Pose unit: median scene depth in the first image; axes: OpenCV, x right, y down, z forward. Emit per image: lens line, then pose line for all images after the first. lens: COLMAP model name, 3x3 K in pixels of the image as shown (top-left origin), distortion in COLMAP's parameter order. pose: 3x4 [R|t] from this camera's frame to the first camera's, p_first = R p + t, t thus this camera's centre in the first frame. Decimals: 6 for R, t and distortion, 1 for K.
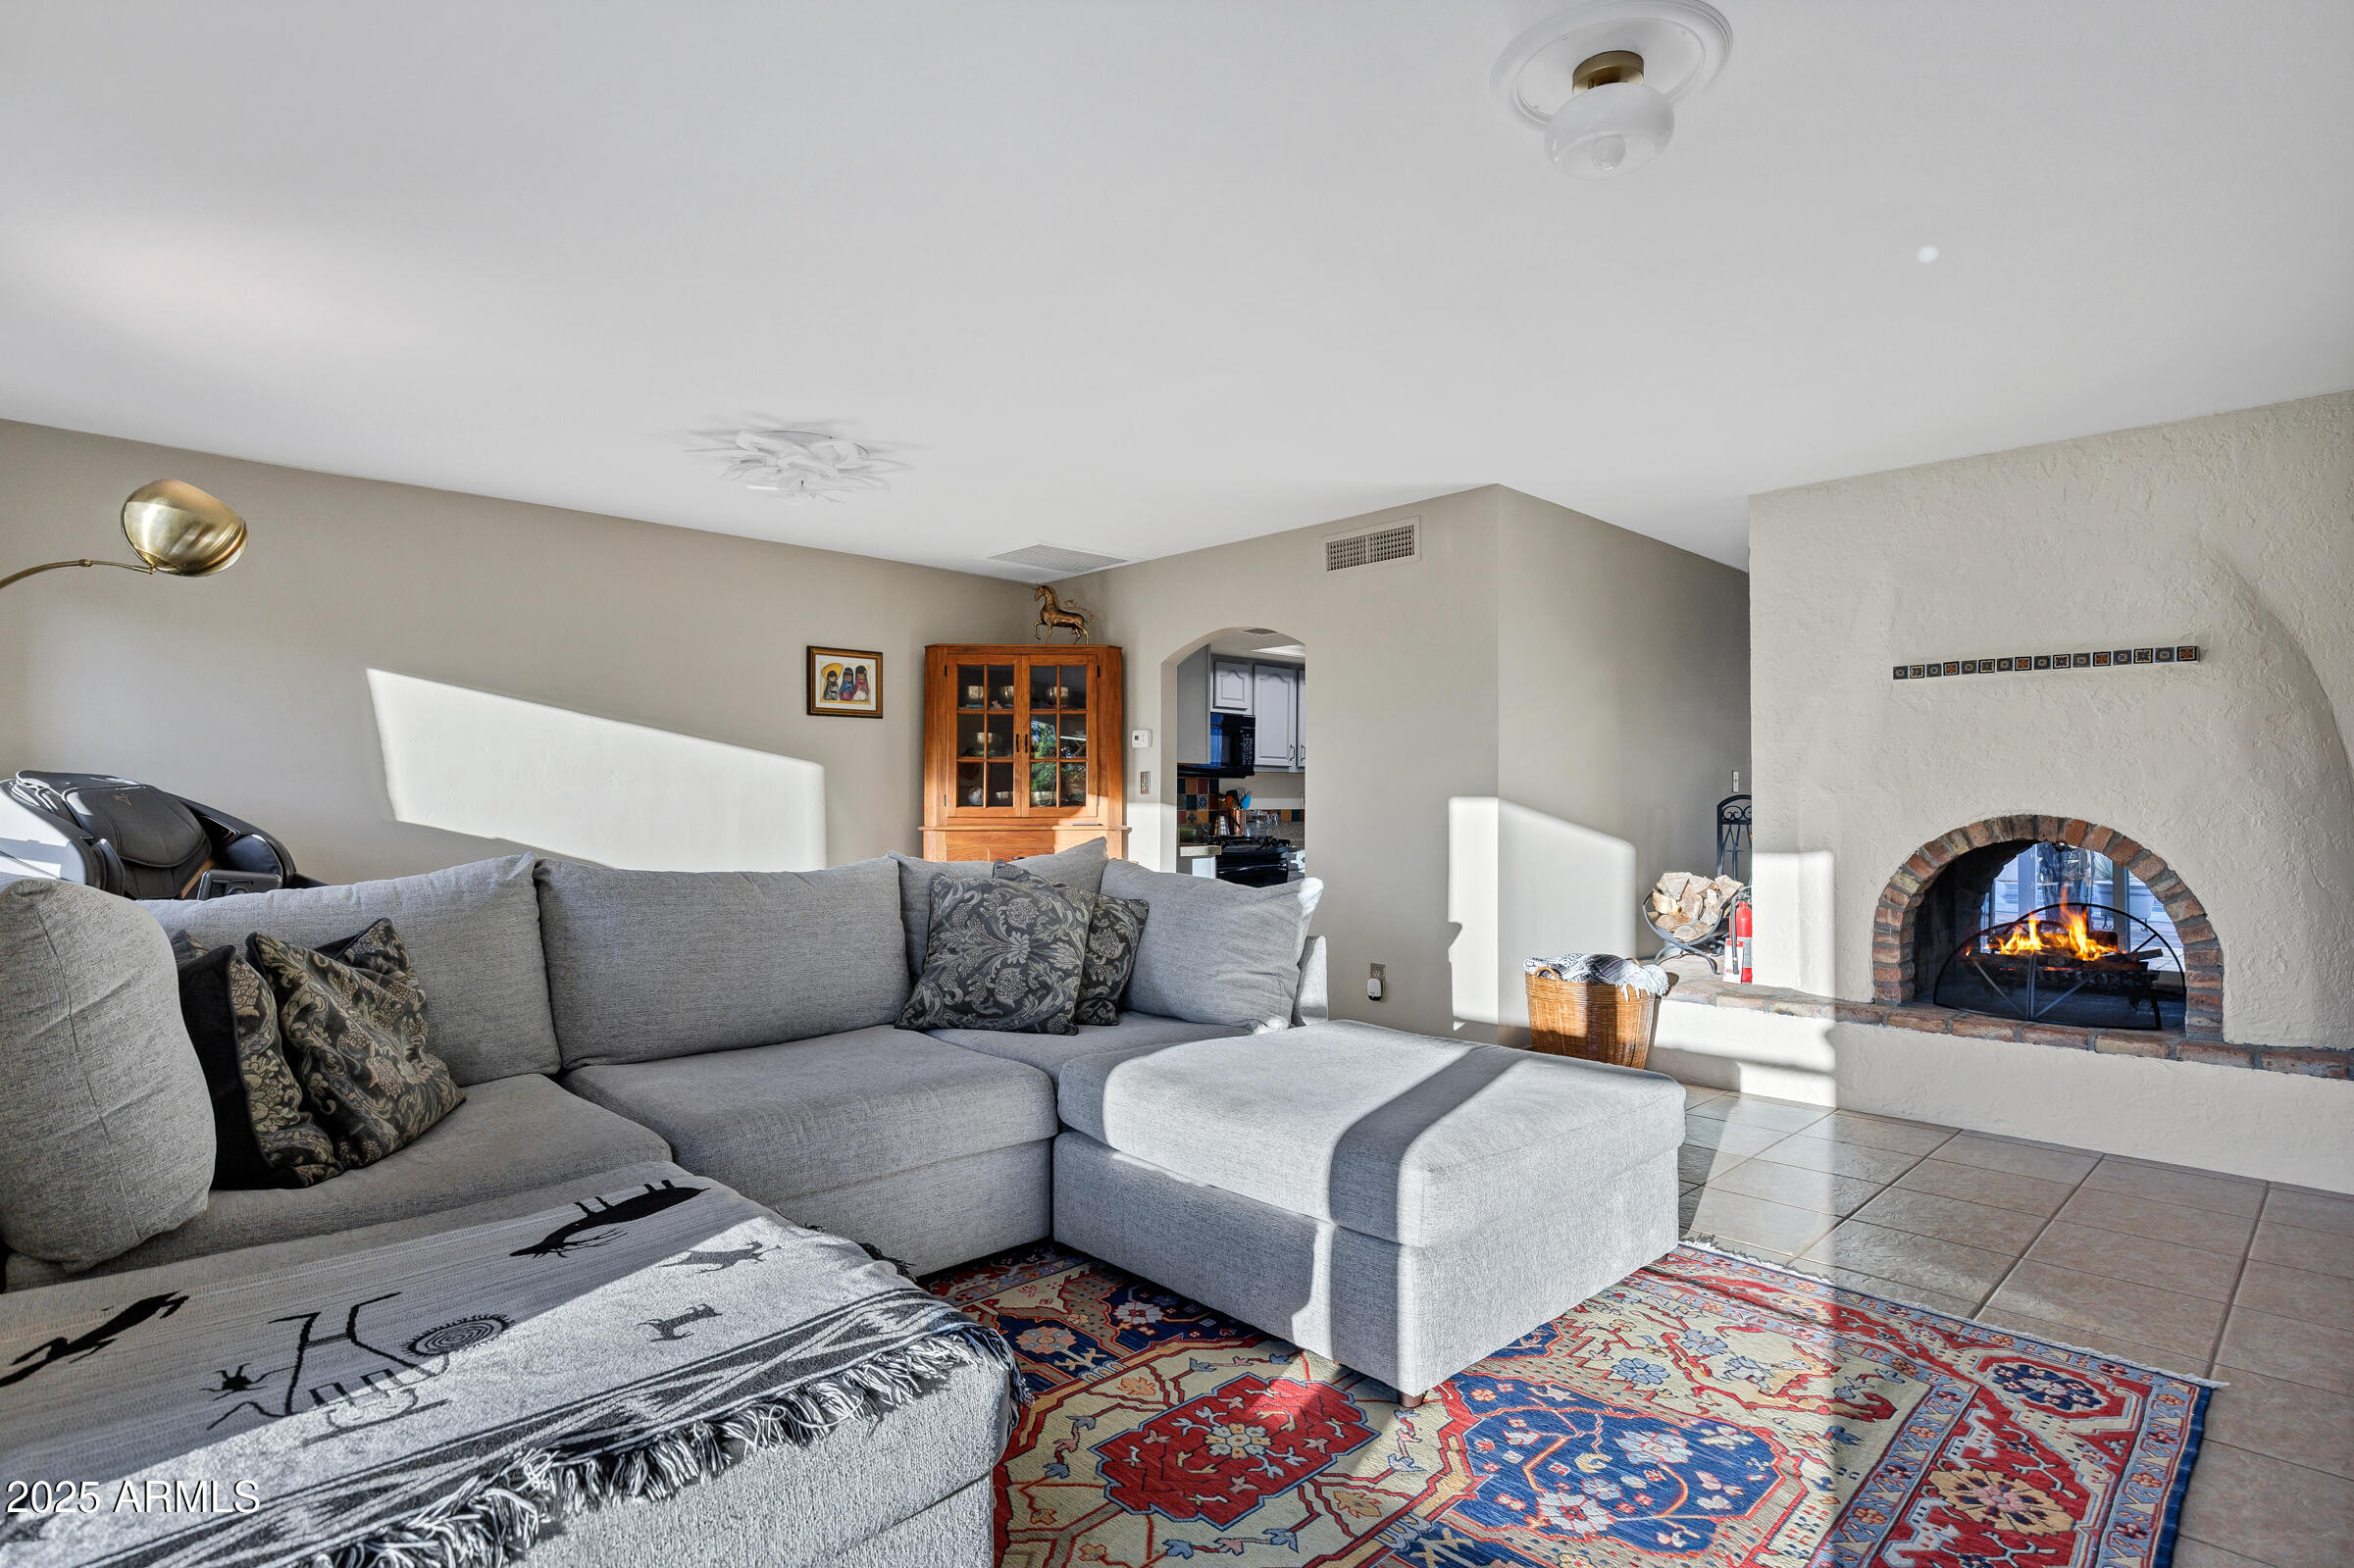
lens RADIAL K [[1182.4, 0, 1177.0], [0, 1182.4, 784.0], [0, 0, 1]] dist [0.000799, 0.001047]
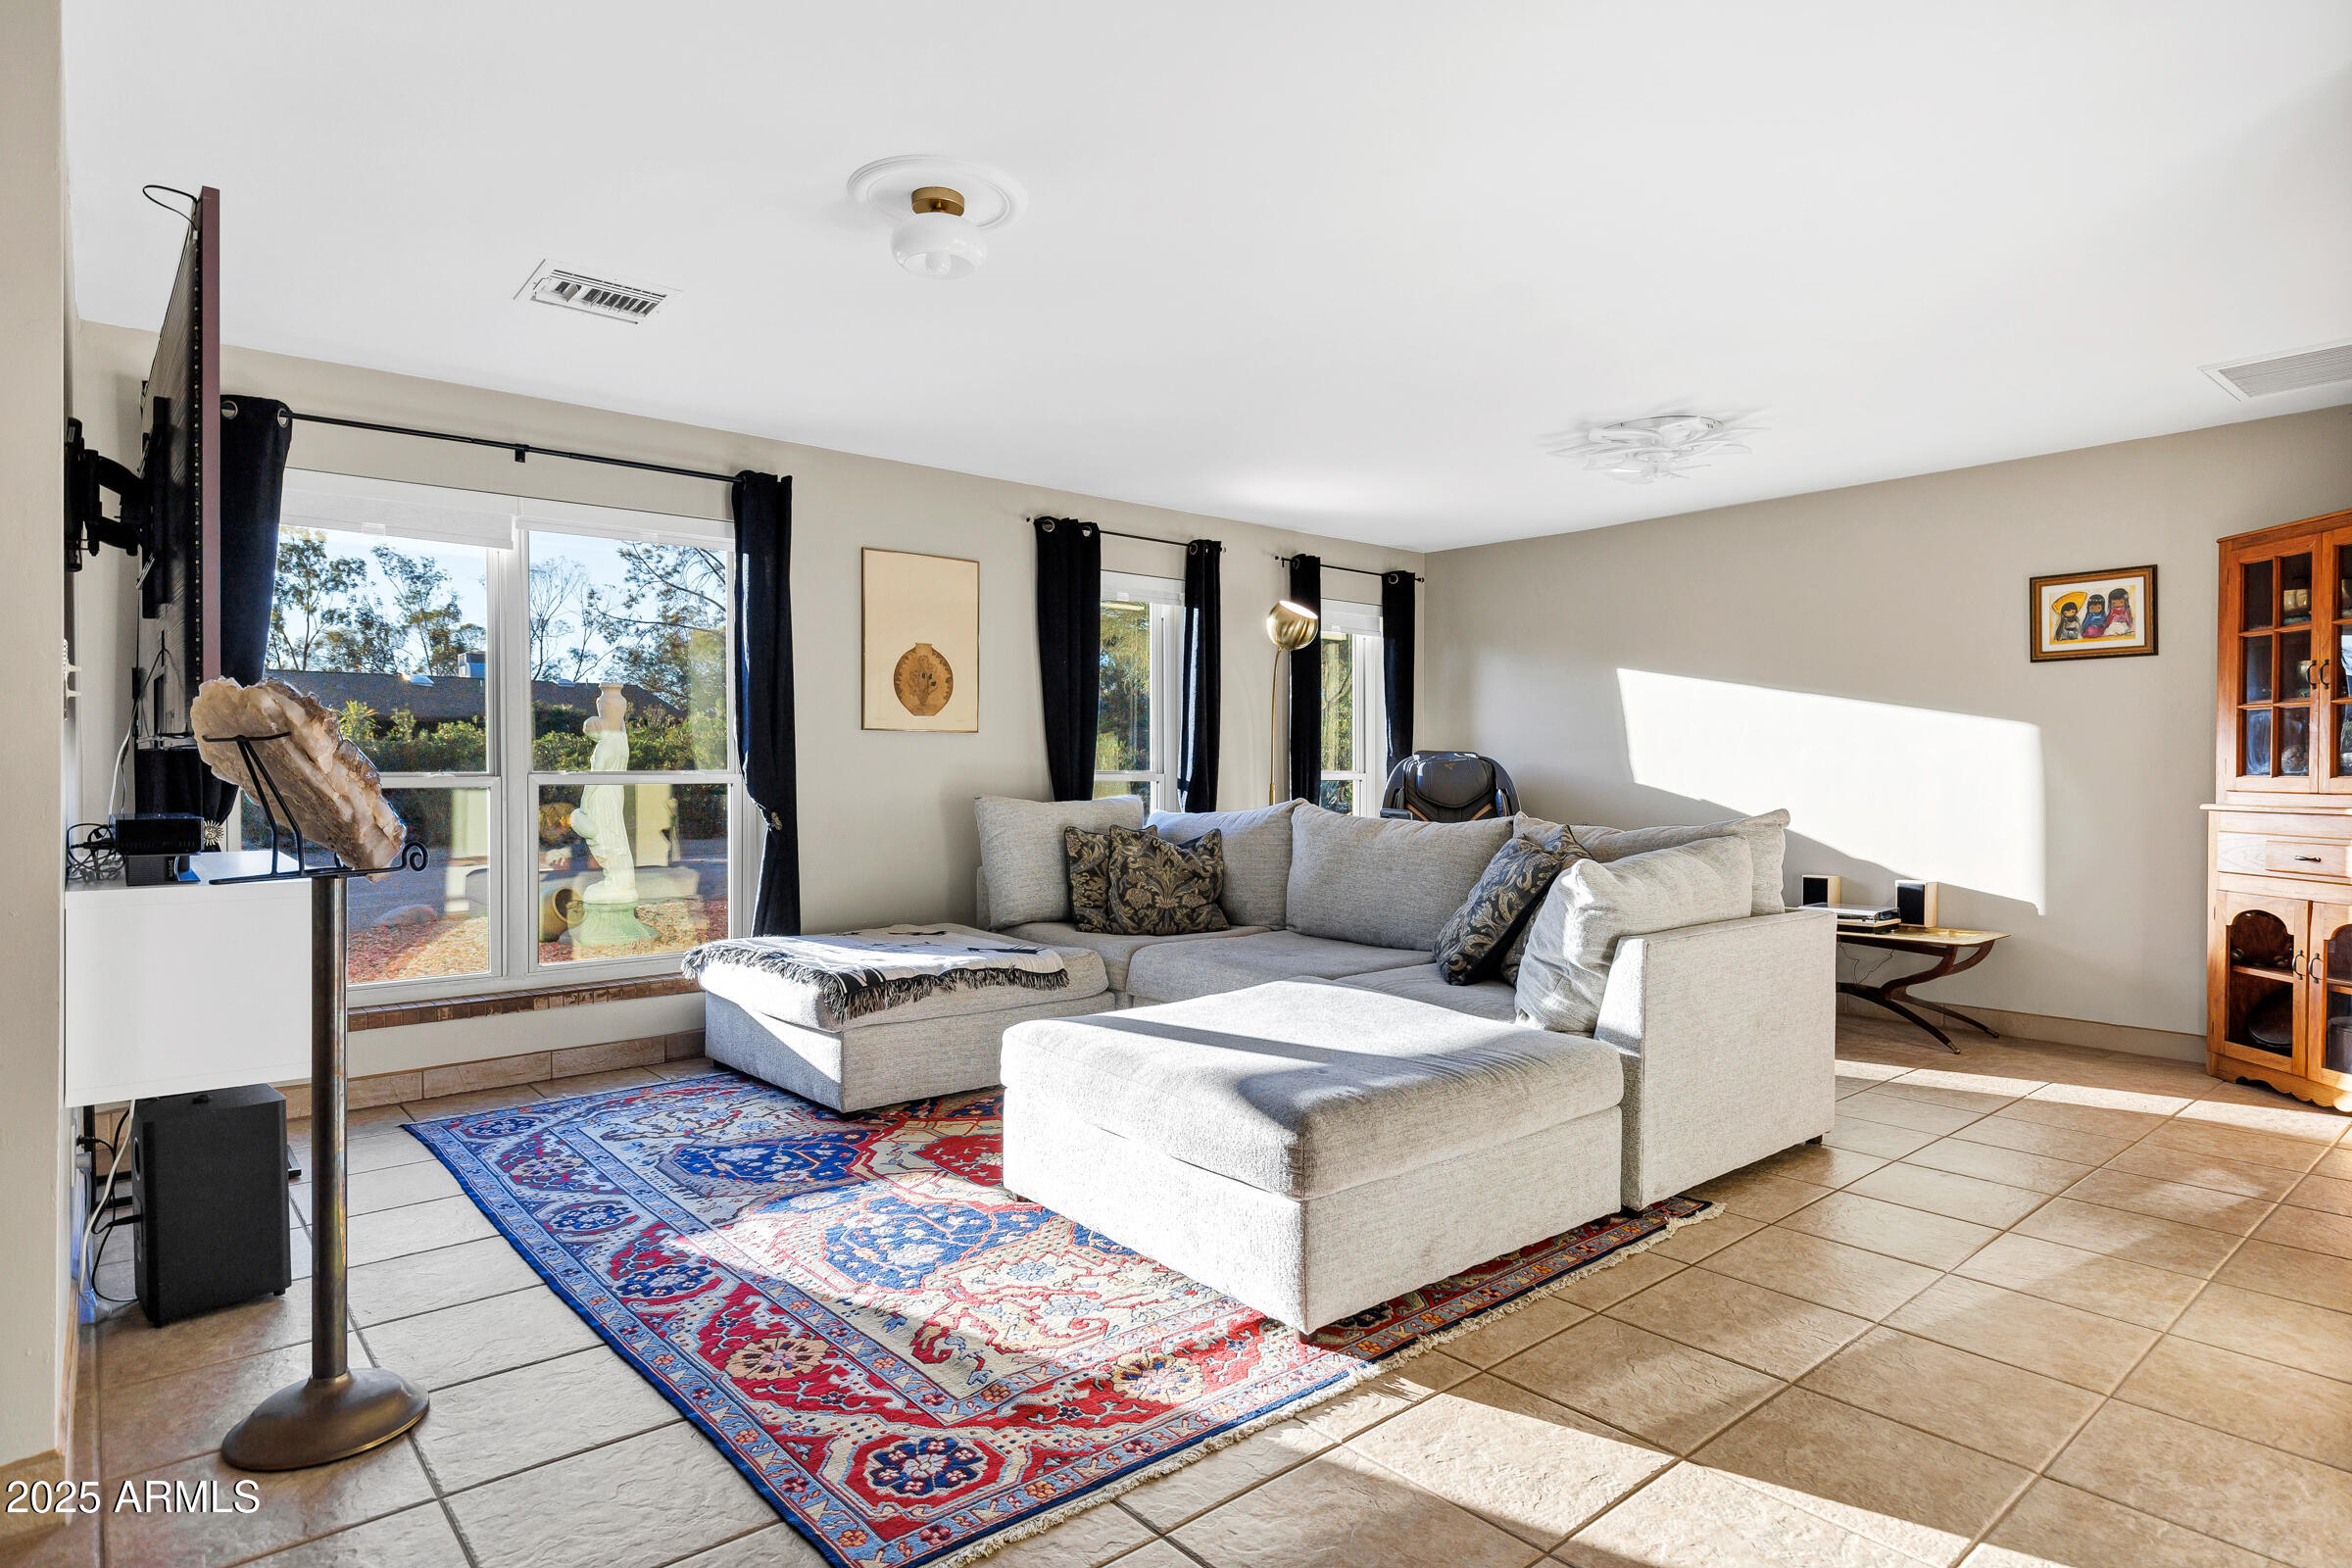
lens RADIAL K [[1263.6, 0, 1176.0], [0, 1263.6, 784.0], [0, 0, 1]] dist [0.001531, 0.000439]
pose [[-0.058923, 0.011370, -0.998198, 1.633587], [0.012232, 0.999868, 0.010667, 0.024896], [0.998188, -0.011581, -0.059054, 1.258667]]
